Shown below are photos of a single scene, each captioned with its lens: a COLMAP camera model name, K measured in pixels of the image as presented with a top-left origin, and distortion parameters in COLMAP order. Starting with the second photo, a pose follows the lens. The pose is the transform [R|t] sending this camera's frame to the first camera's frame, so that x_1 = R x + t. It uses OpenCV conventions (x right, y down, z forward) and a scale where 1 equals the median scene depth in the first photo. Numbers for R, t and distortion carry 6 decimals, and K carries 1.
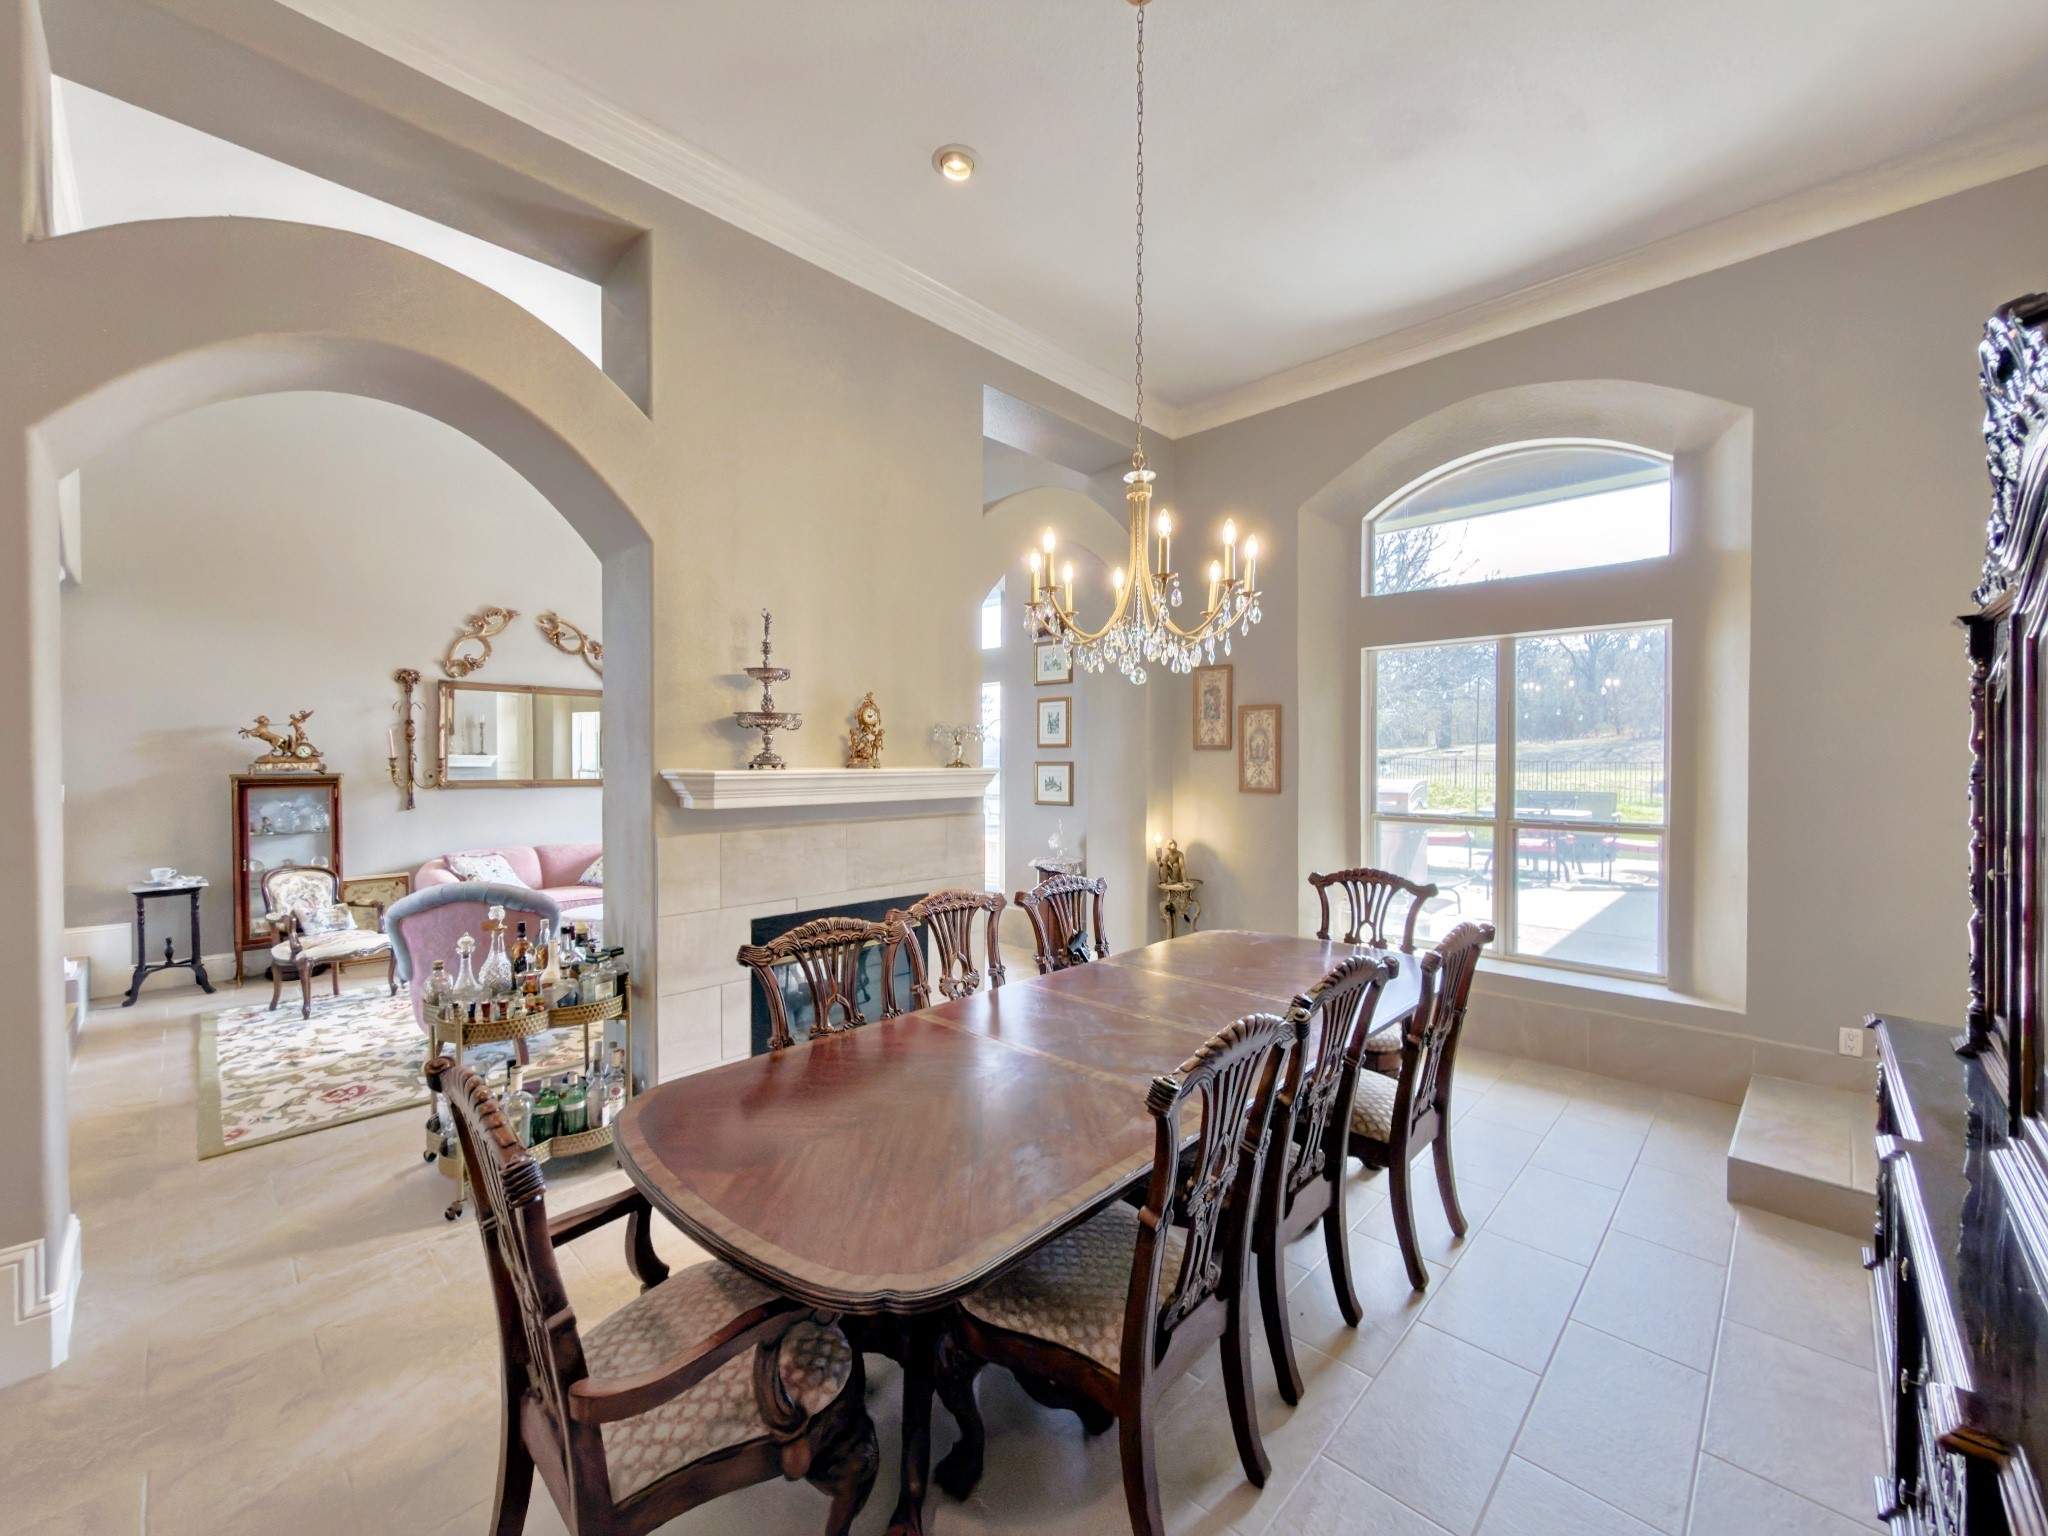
lens RADIAL K [[815.4, 0, 1023.2], [0, 815.4, 762.9], [0, 0, 1]] dist [-0.007070, 0.000939]
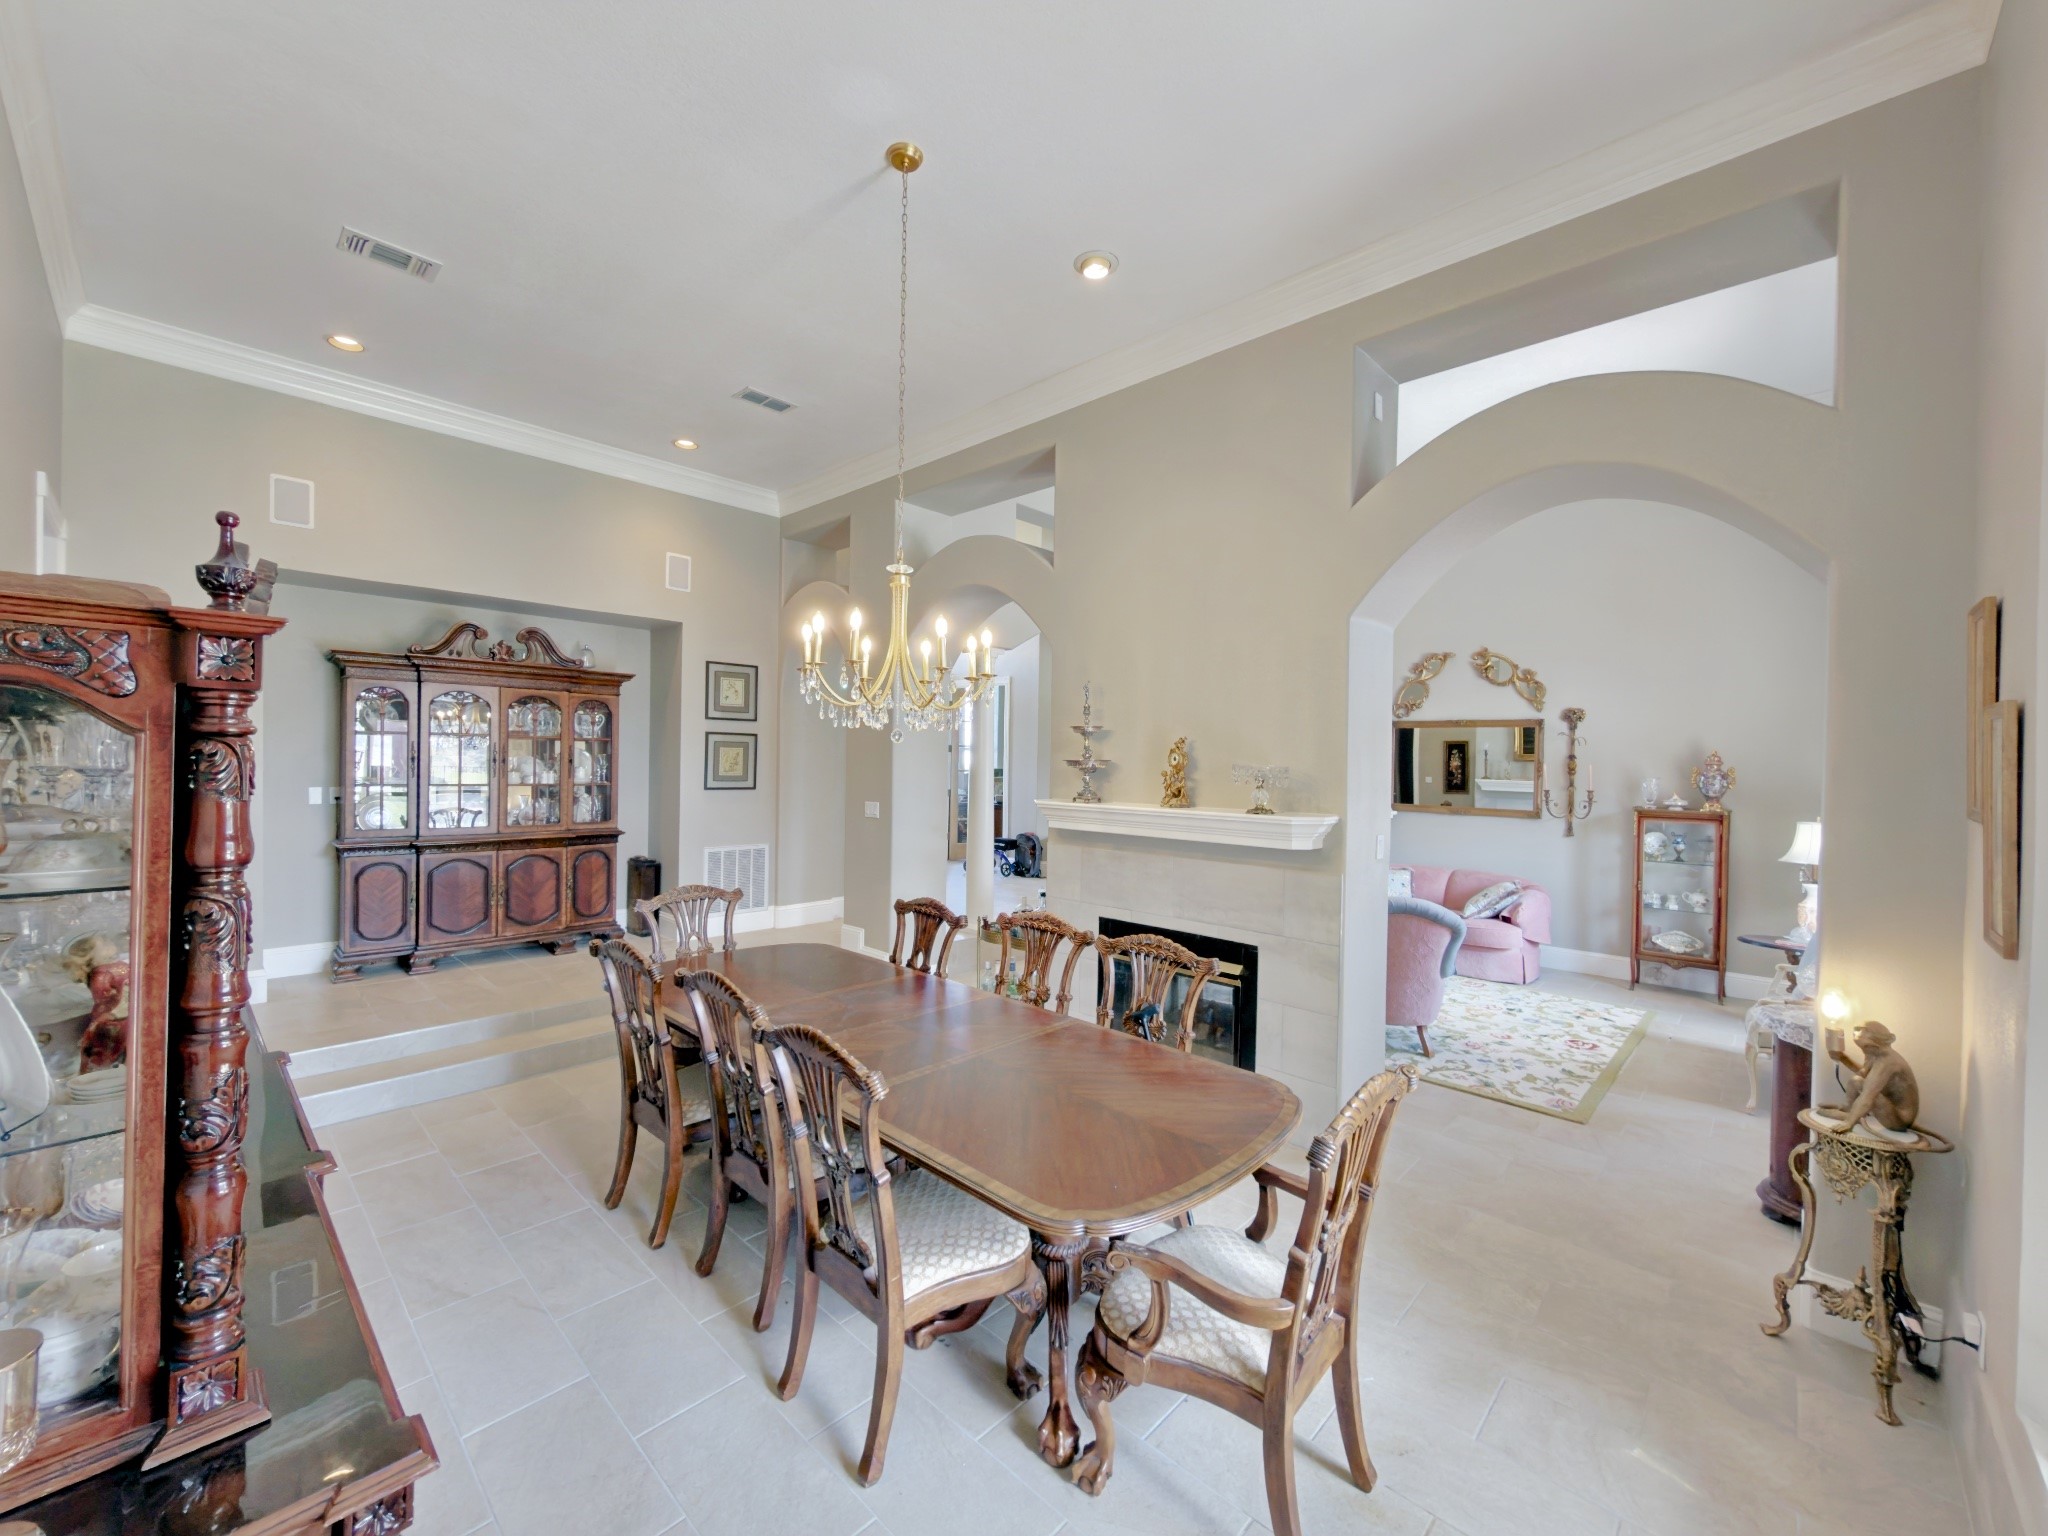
lens RADIAL K [[815.4, 0, 1026.3], [0, 815.4, 763.7], [0, 0, 1]] dist [-0.007070, 0.000939]
pose [[0.003976, 0.003892, -0.999985, 0.673623], [-0.023012, 0.999728, 0.003800, -0.038777], [0.999727, 0.022996, 0.004064, 0.597018]]
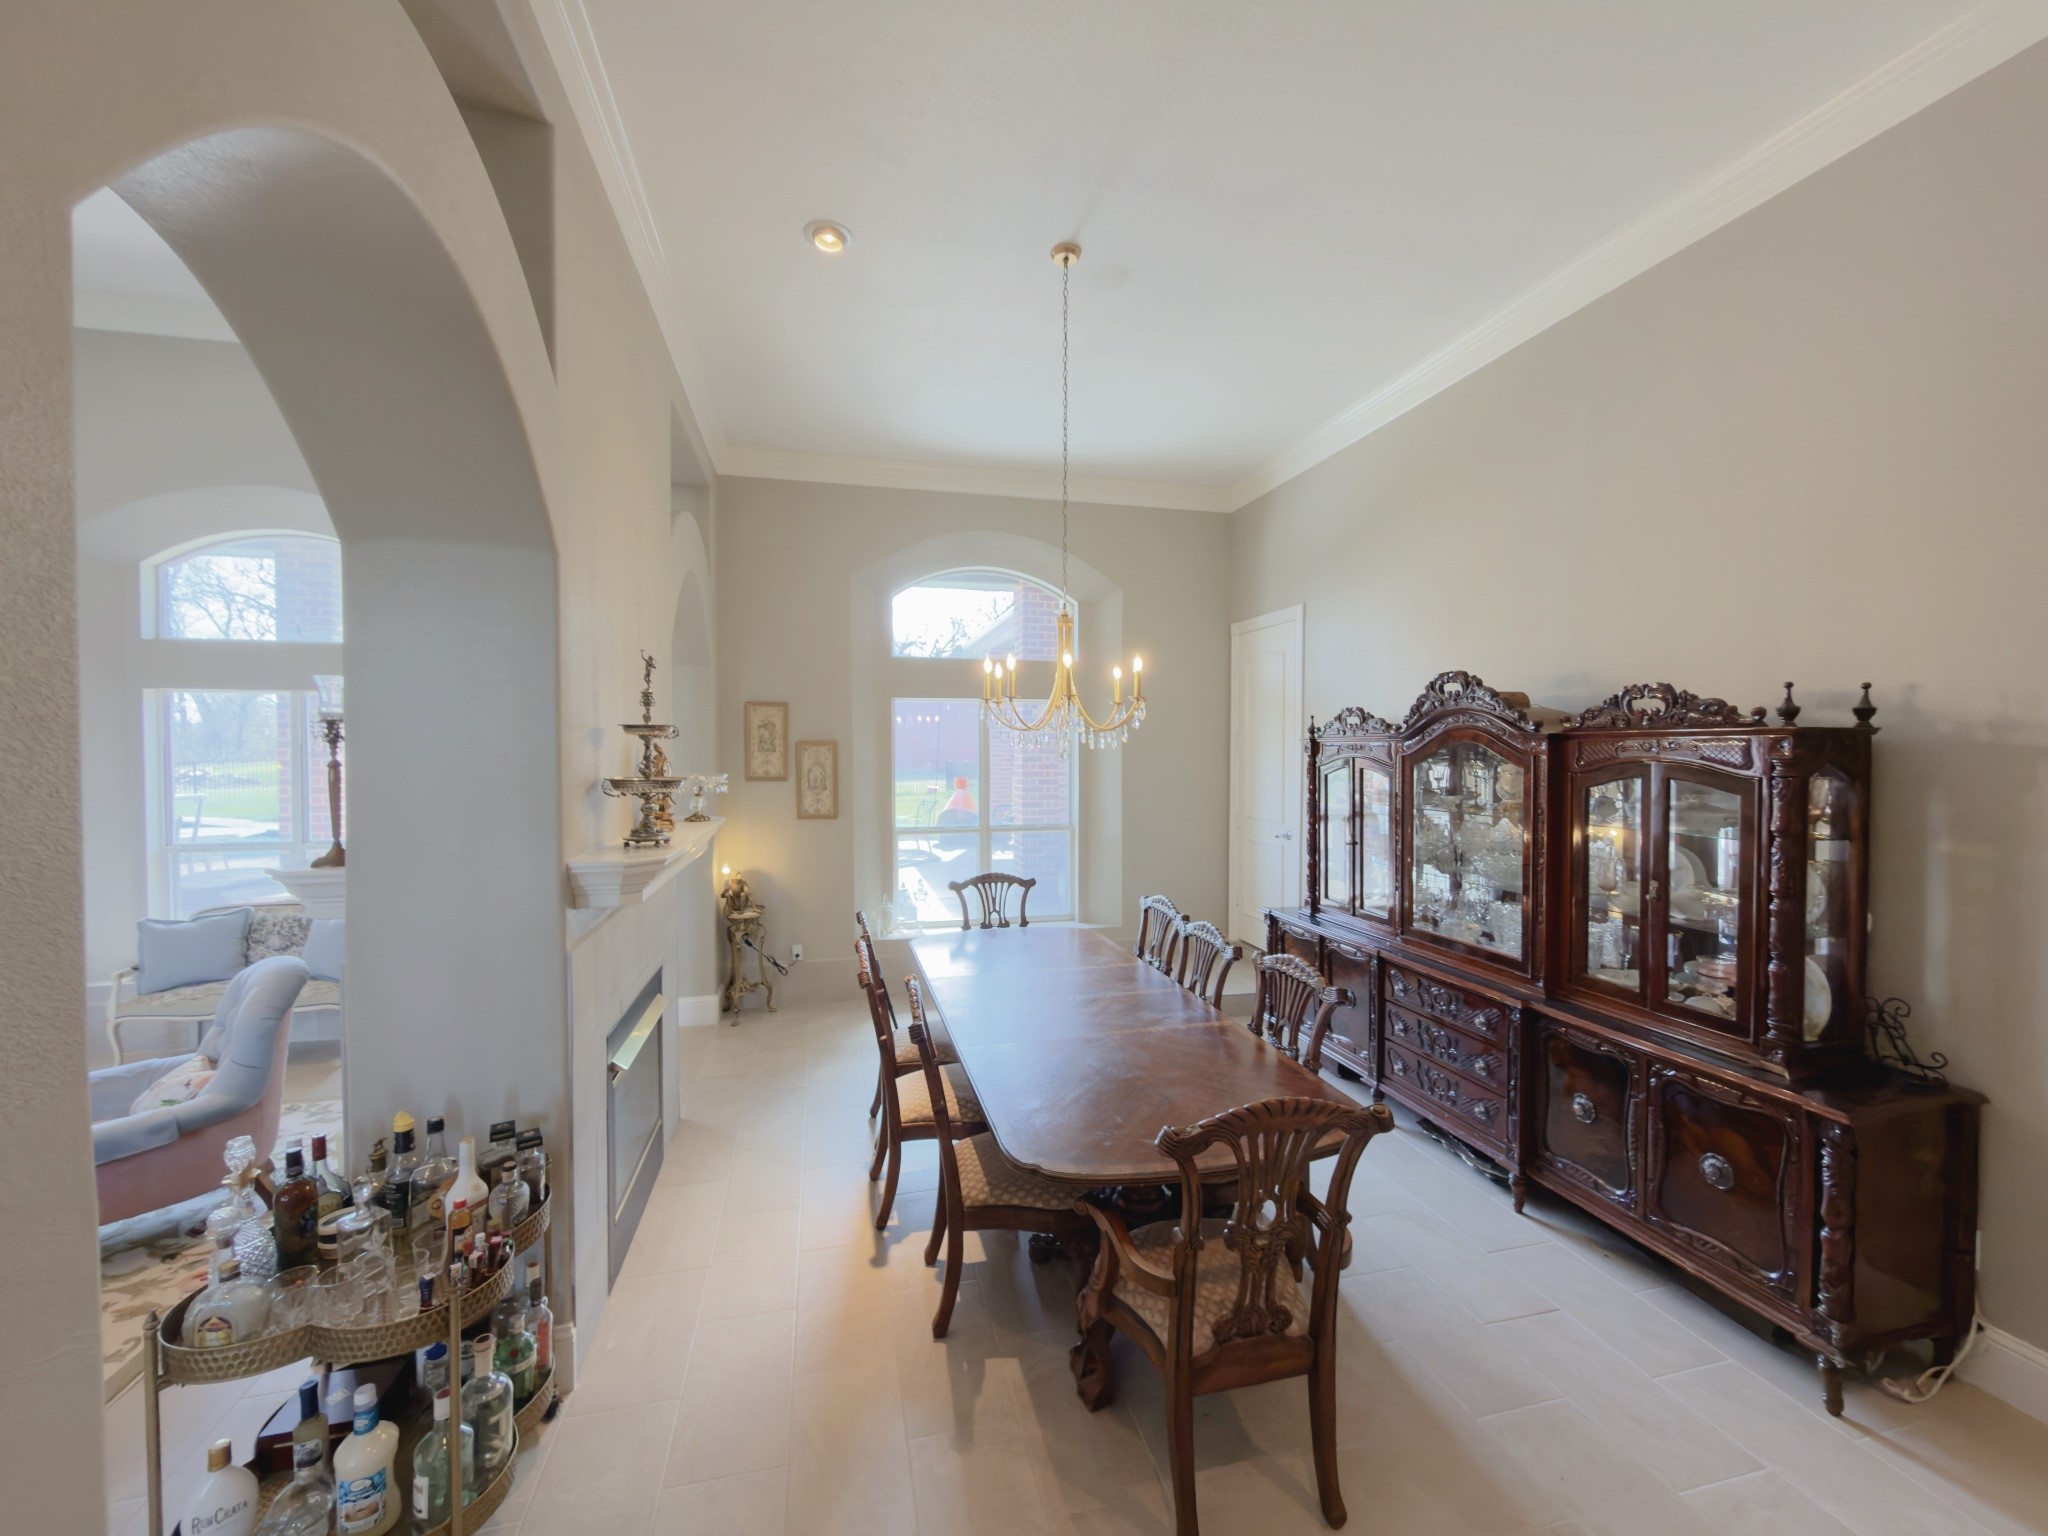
lens RADIAL K [[815.4, 0, 1027.8], [0, 815.4, 765.4], [0, 0, 1]] dist [-0.007070, 0.000939]
pose [[0.532057, -0.015614, 0.846565, -0.541609], [0.004848, 0.999870, 0.015394, -0.056151], [-0.846695, -0.004086, 0.532063, 0.154475]]
